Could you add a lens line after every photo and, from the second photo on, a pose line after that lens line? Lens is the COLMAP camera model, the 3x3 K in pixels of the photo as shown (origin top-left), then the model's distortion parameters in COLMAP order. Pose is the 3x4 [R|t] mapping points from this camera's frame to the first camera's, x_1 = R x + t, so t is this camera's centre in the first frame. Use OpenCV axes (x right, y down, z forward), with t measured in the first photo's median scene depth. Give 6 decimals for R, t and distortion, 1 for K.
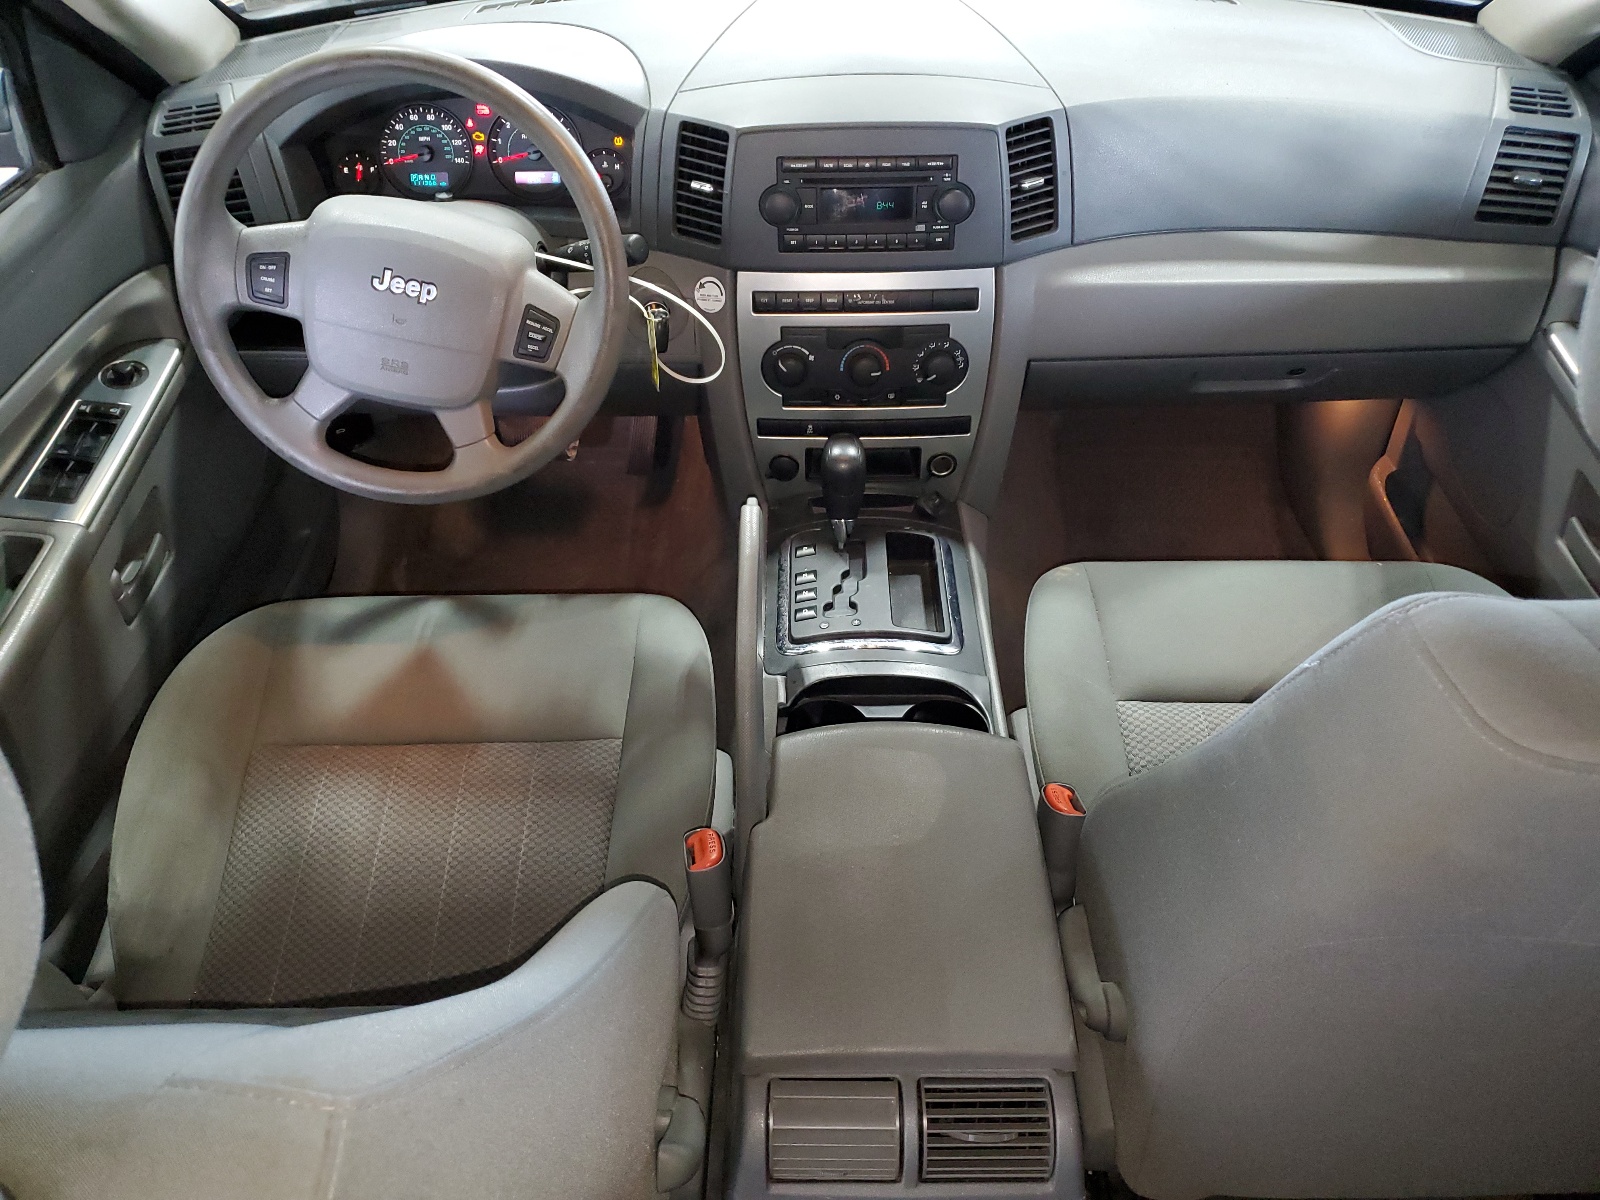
lens RADIAL K [[1220.0, 0, 795.2], [0, 1220.0, 598.2], [0, 0, 1]] dist [-0.008359, -0.001790]
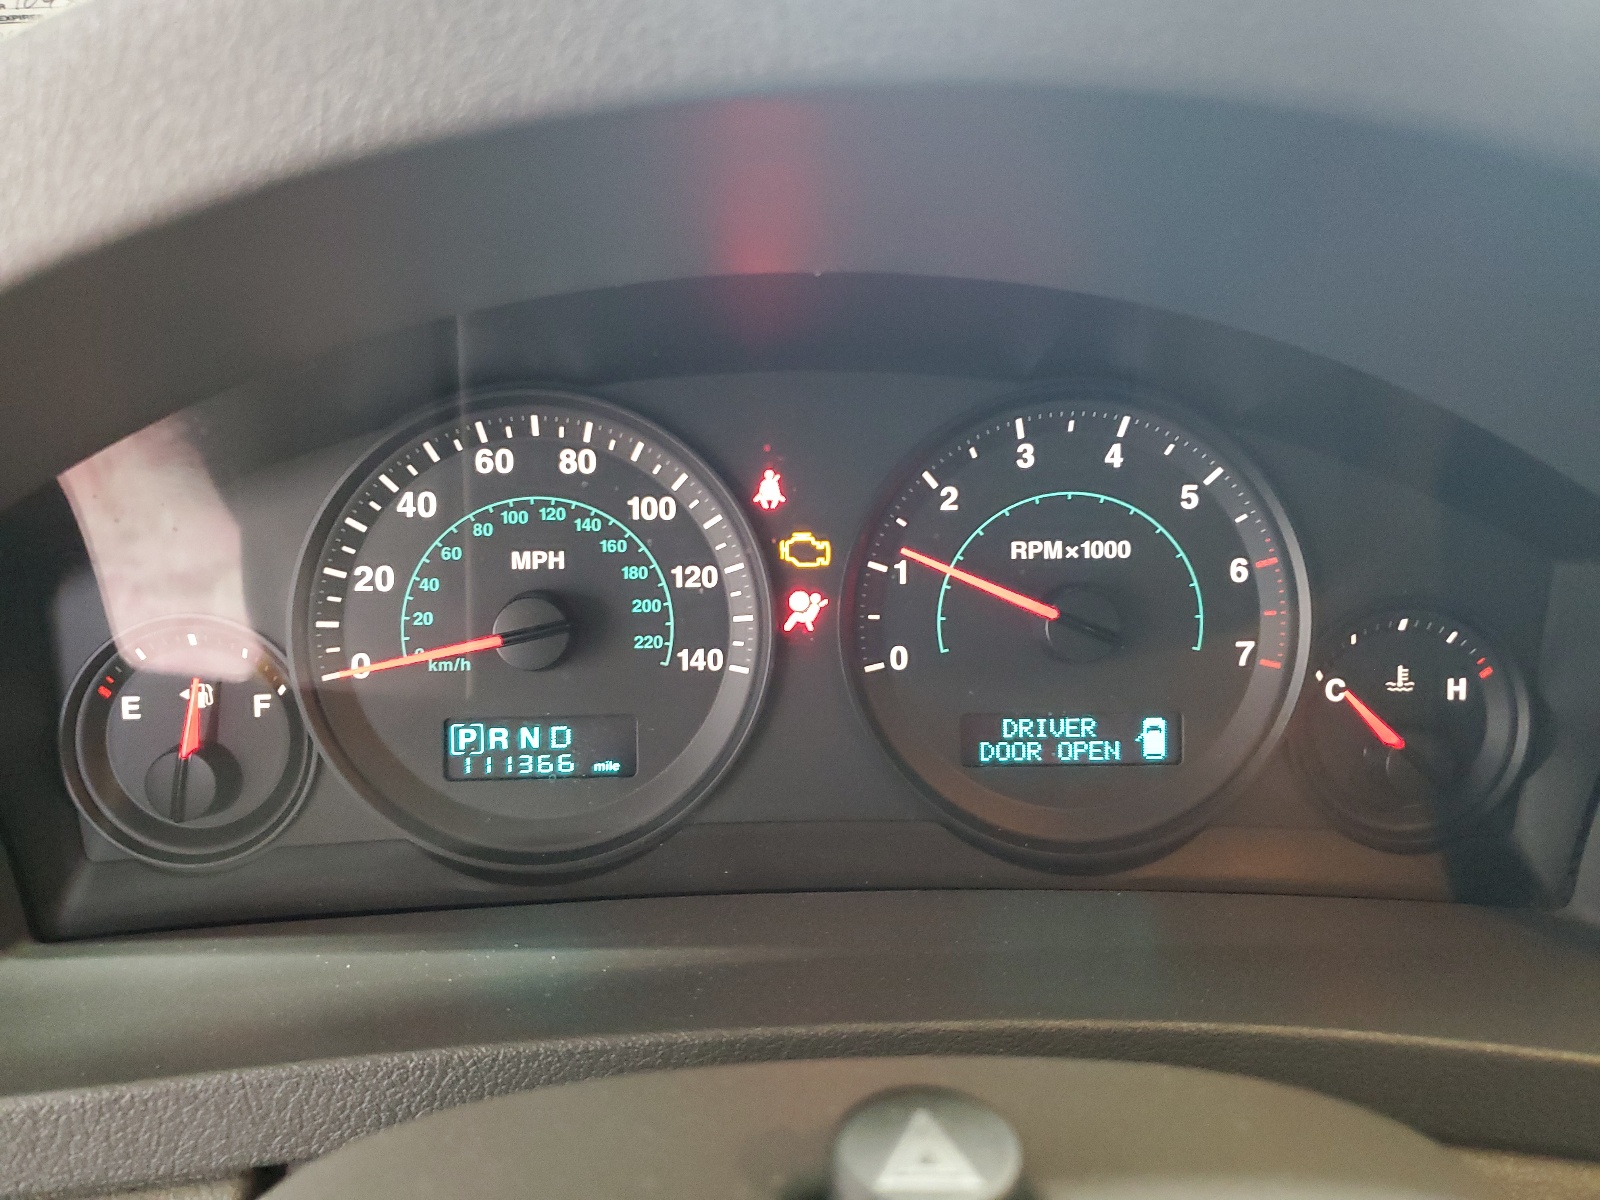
lens RADIAL K [[1220.0, 0, 801.6], [0, 1220.0, 602.6], [0, 0, 1]] dist [-0.008359, -0.001790]
pose [[0.999808, -0.000304, 0.019606, -0.264755], [0.006968, 0.940132, -0.340739, -0.301579], [-0.018329, 0.340810, 0.939953, 0.811834]]
